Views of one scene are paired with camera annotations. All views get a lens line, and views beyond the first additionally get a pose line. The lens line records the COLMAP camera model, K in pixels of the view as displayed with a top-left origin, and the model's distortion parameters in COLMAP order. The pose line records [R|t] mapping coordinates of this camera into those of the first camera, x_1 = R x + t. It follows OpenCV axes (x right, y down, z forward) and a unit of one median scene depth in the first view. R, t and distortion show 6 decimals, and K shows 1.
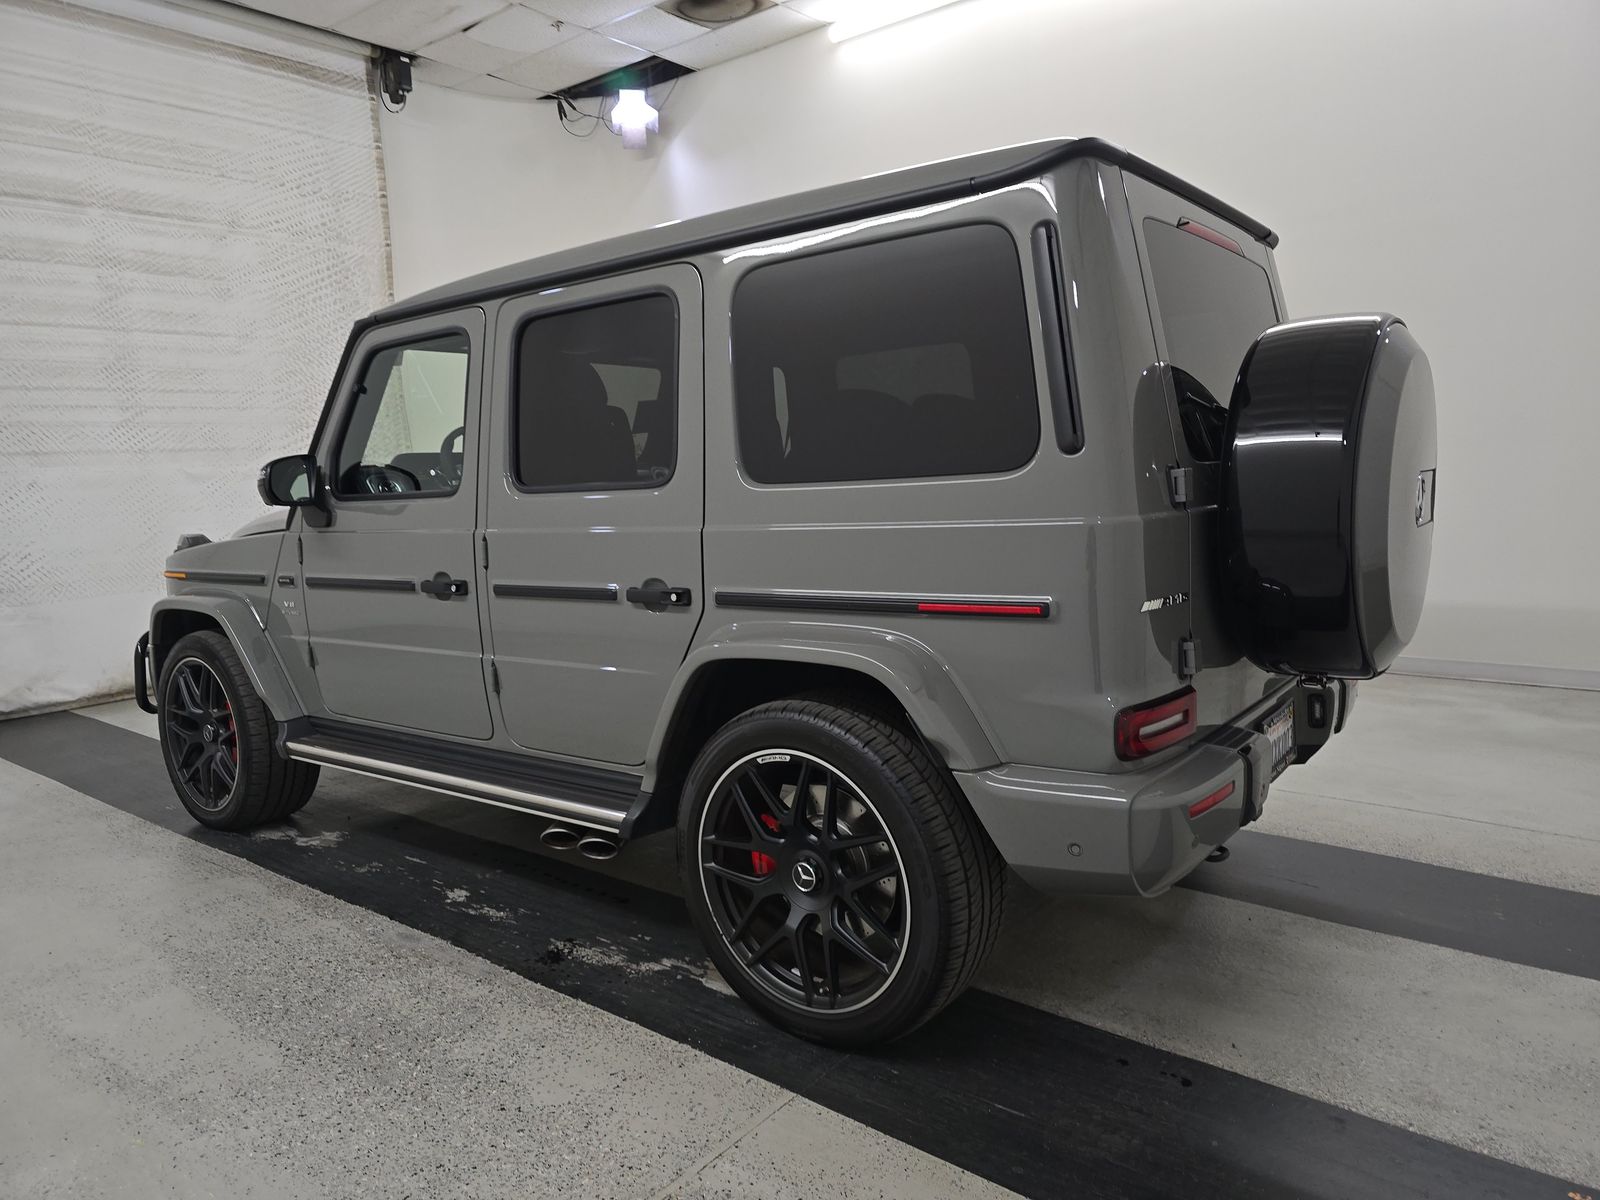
lens RADIAL K [[1056.9, 0, 800.0], [0, 1056.9, 600.0], [0, 0, 1]] dist [0.053917, -0.059311]
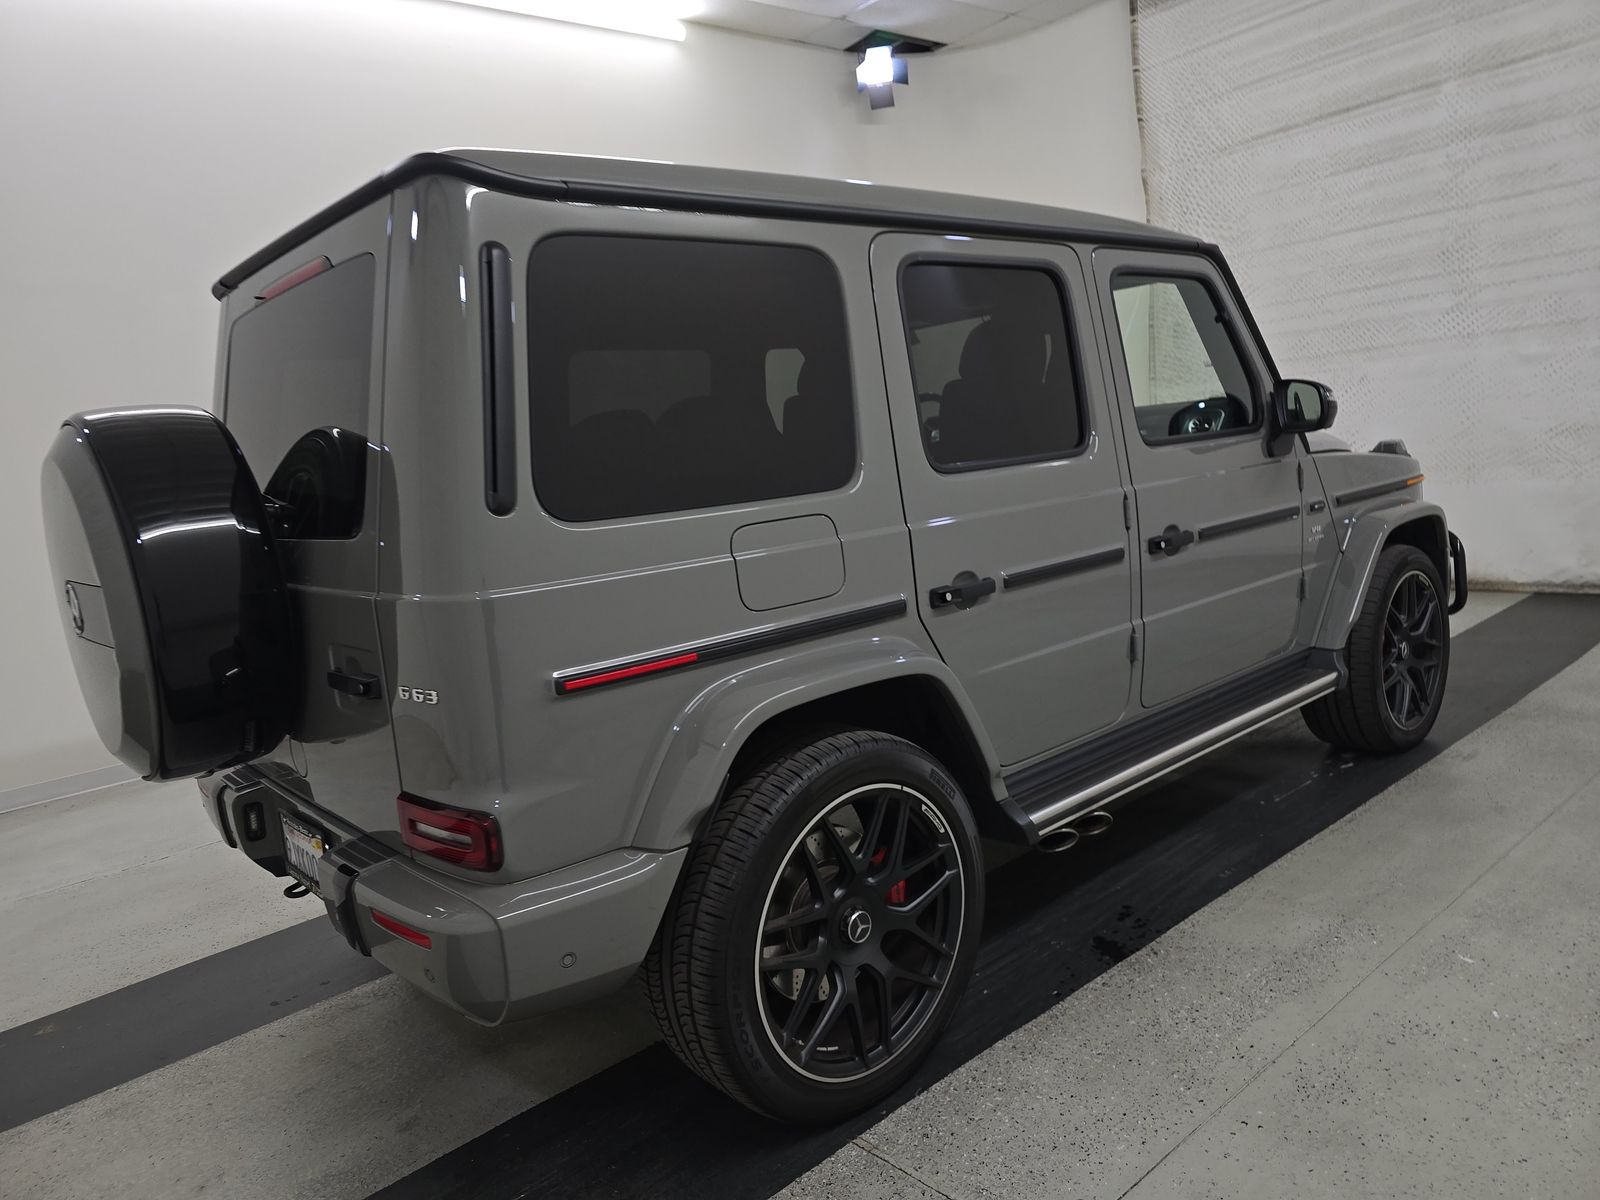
lens RADIAL K [[1098.1, 0, 808.4], [0, 1098.1, 593.3], [0, 0, 1]] dist [0.010595, -0.020006]
pose [[-0.178651, 0.194735, -0.964449, 0.474376], [-0.009915, 0.979812, 0.199674, -0.104886], [0.983863, 0.045234, -0.173113, 0.608921]]
